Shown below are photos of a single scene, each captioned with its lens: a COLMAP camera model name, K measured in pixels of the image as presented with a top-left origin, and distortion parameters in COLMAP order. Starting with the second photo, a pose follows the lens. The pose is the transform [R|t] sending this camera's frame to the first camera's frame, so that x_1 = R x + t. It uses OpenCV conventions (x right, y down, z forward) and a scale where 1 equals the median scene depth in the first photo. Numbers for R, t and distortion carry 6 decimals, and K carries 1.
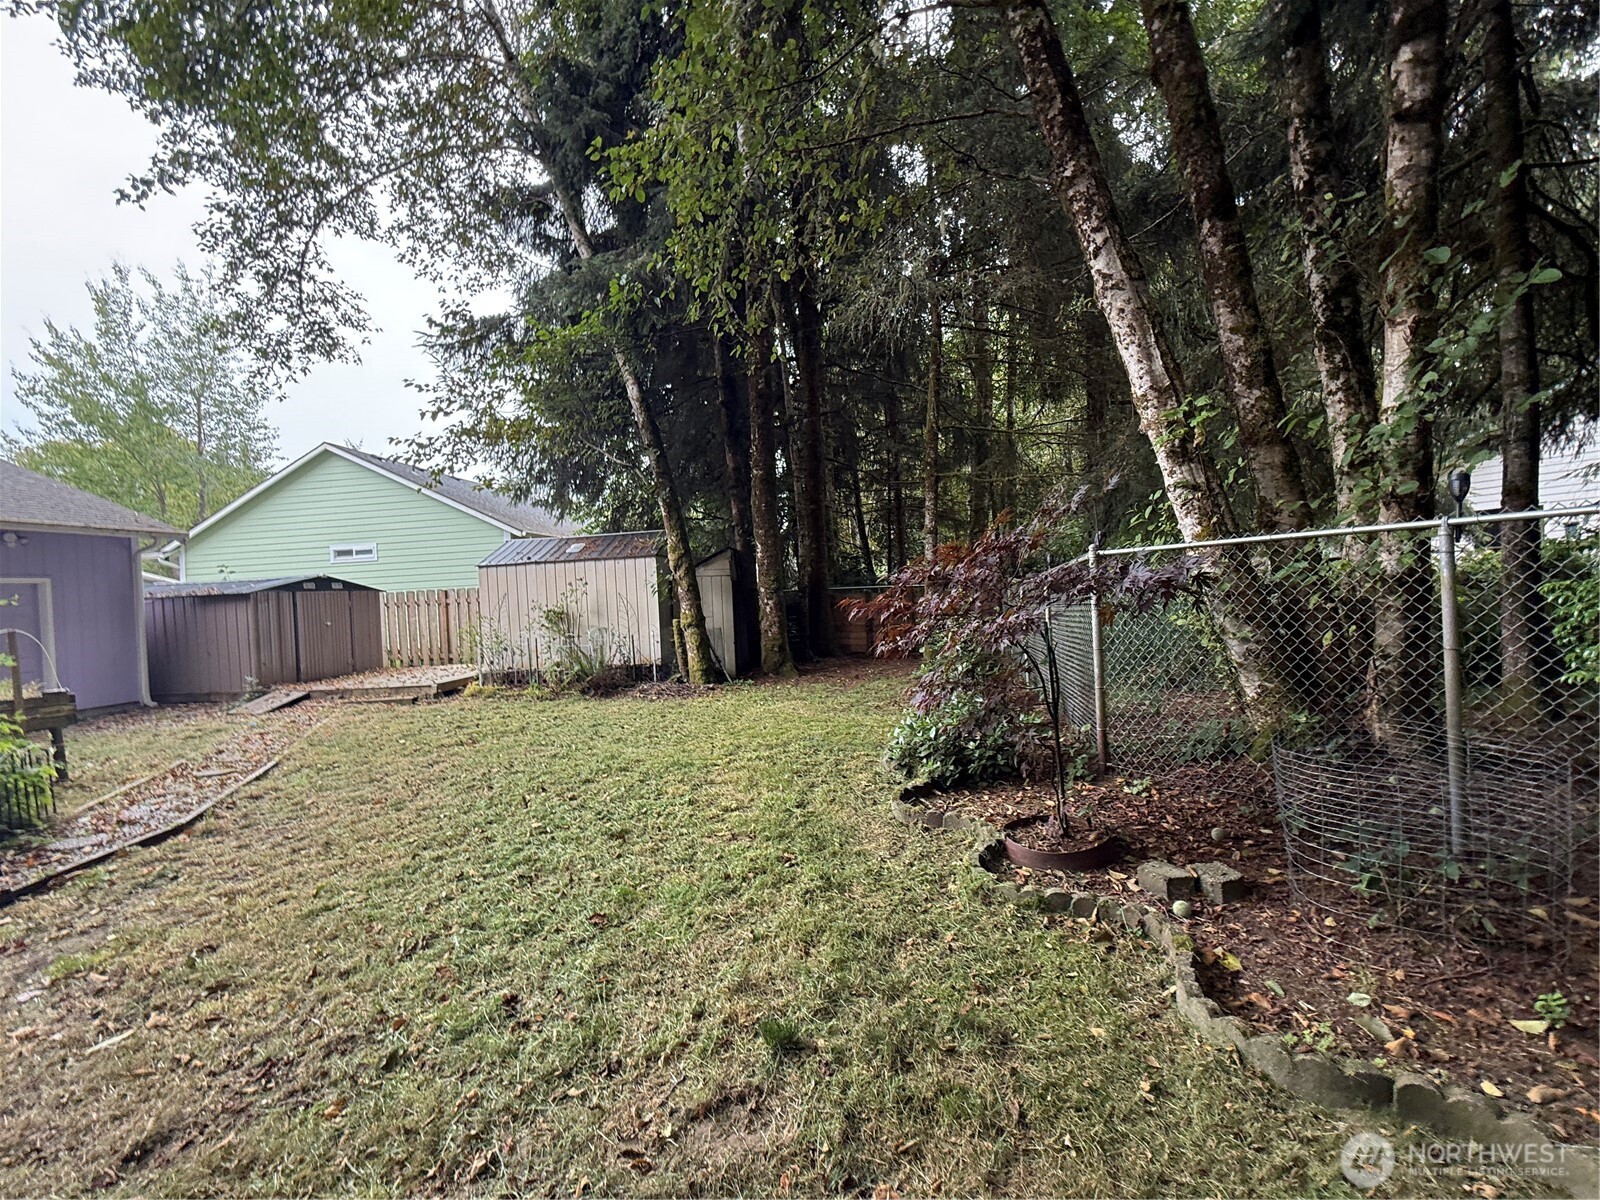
lens RADIAL K [[683.3, 0, 795.7], [0, 683.3, 602.2], [0, 0, 1]] dist [-0.001634, 0.000025]
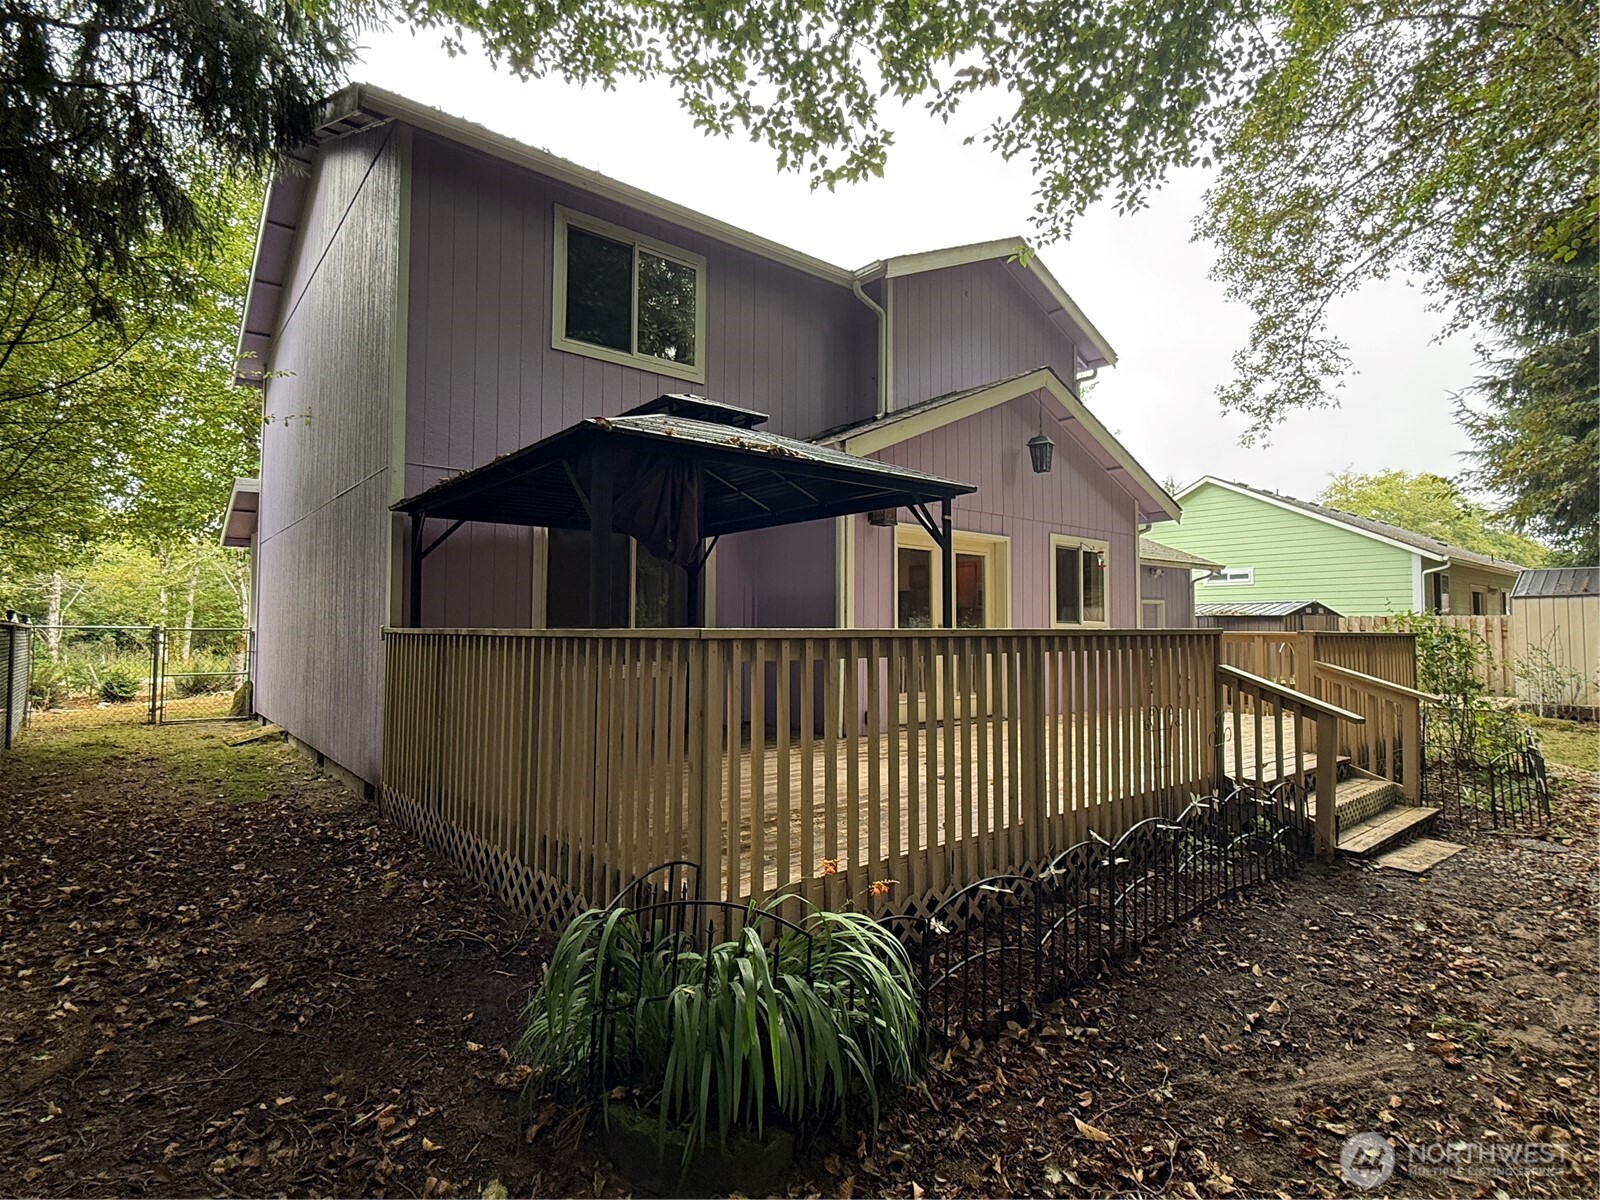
lens RADIAL K [[811.9, 0, 797.0], [0, 811.9, 595.3], [0, 0, 1]] dist [-0.002649, 0.000215]
pose [[0.717944, 0.019923, -0.695816, -0.409445], [-0.044611, 0.998852, -0.017430, 0.013055], [0.694670, 0.043555, 0.718009, -0.593197]]
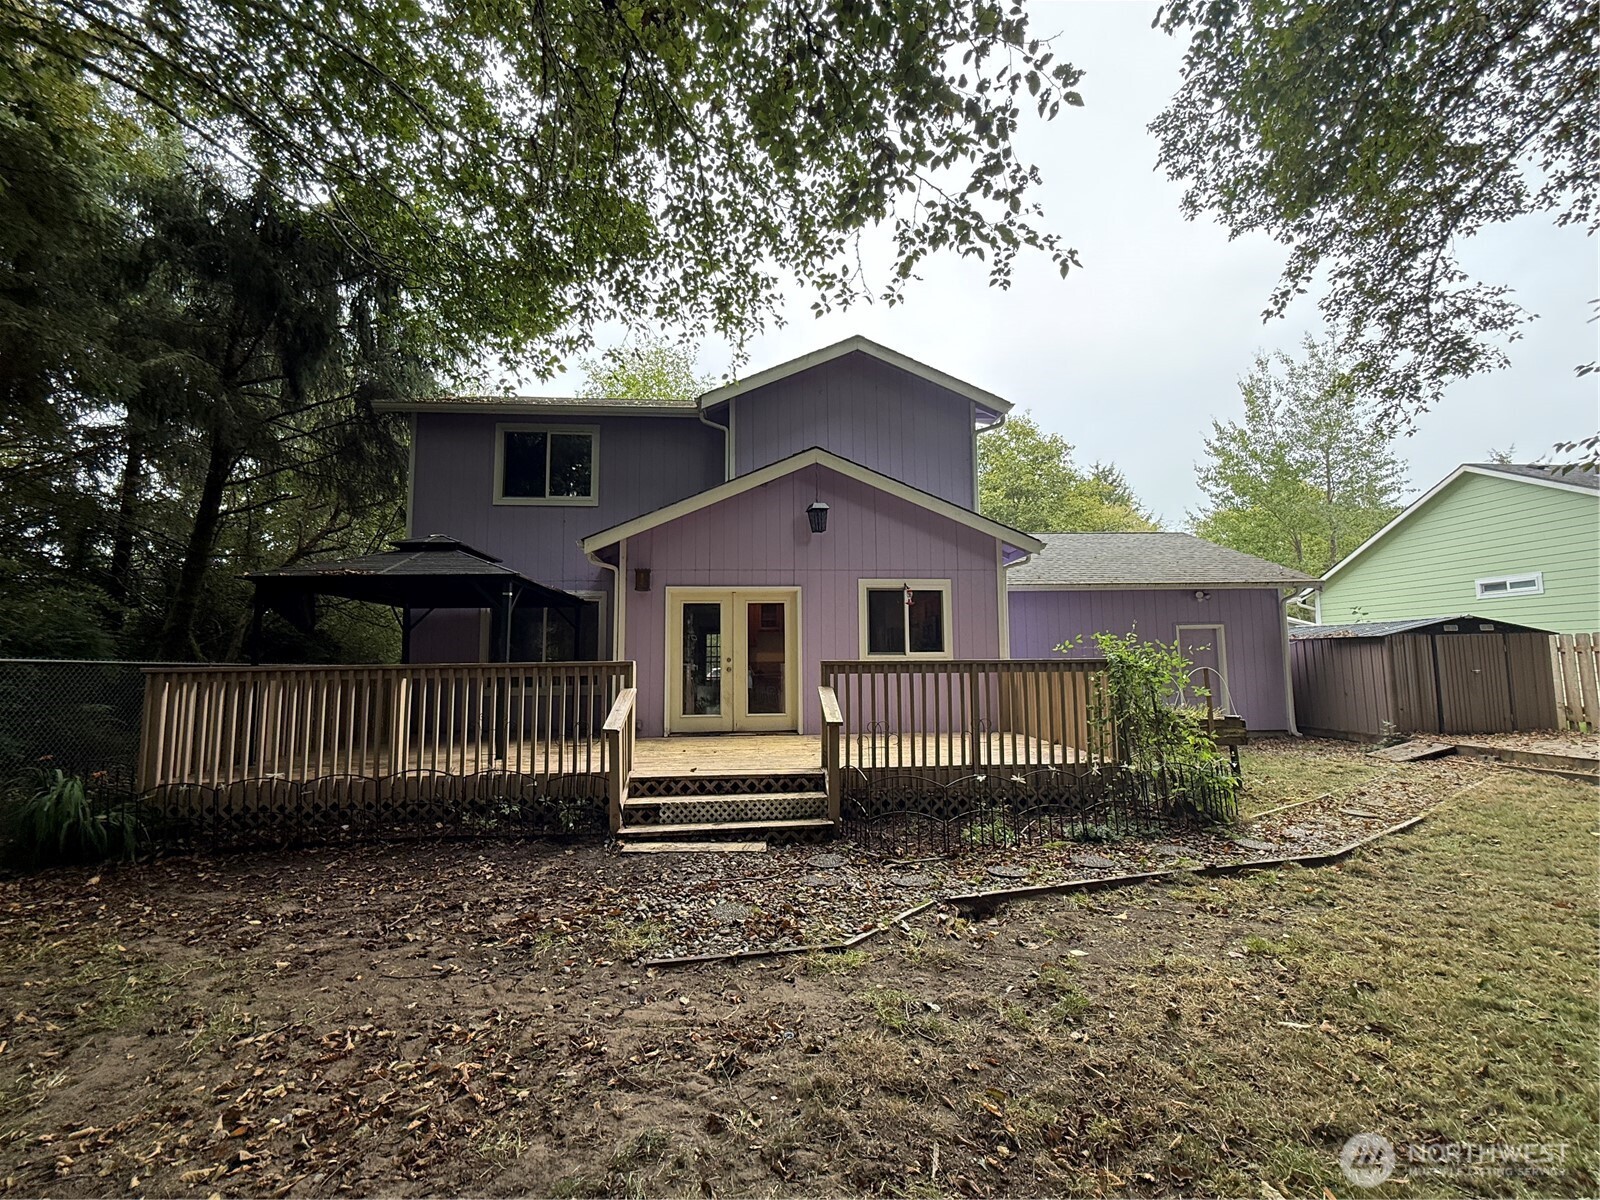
lens RADIAL K [[683.3, 0, 799.6], [0, 683.3, 598.0], [0, 0, 1]] dist [-0.001634, 0.000025]
pose [[0.191655, -0.047442, -0.980315, 0.014455], [-0.008814, 0.998708, -0.050055, -0.011907], [0.981423, 0.018234, 0.190989, -0.027066]]
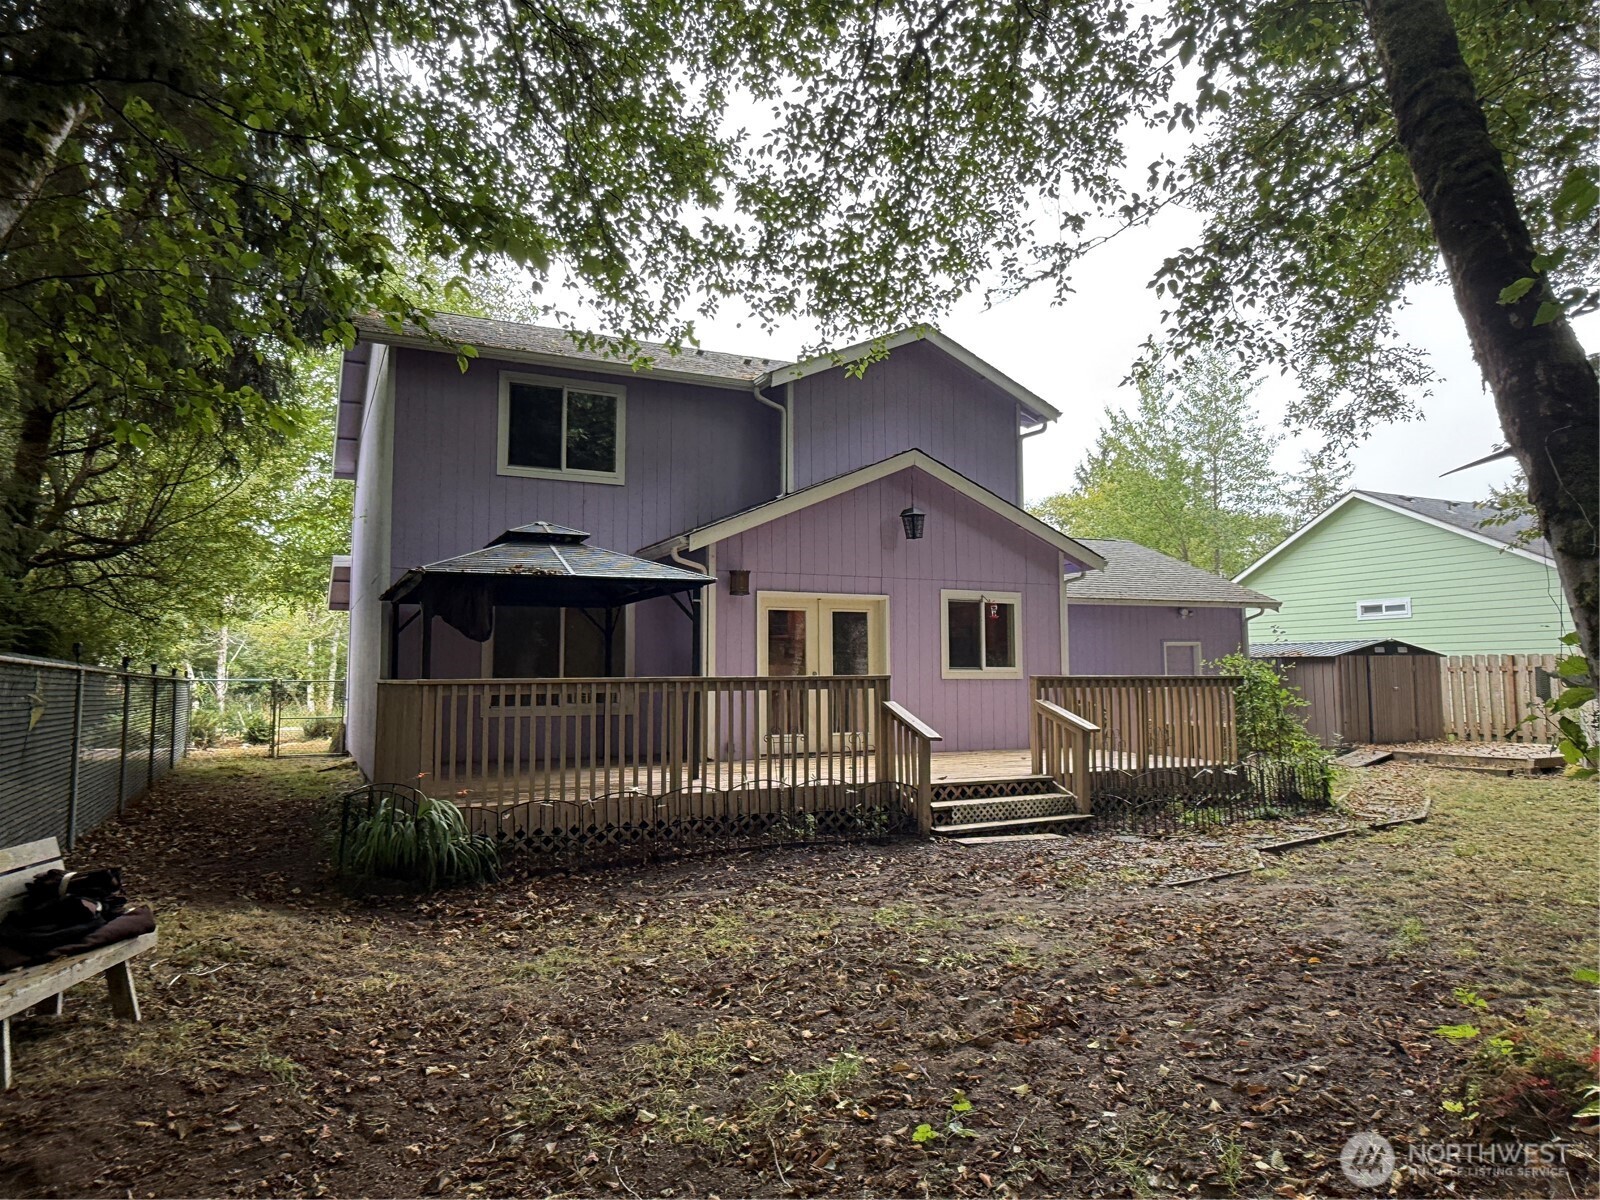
lens RADIAL K [[1025.6, 0, 793.6], [0, 1025.6, 590.2], [0, 0, 1]] dist [-0.001454, -0.004271]
pose [[0.530650, -0.027208, -0.847154, 0.127536], [-0.028253, 0.998361, -0.049762, -0.012708], [0.847120, 0.050341, 0.529012, -0.587190]]
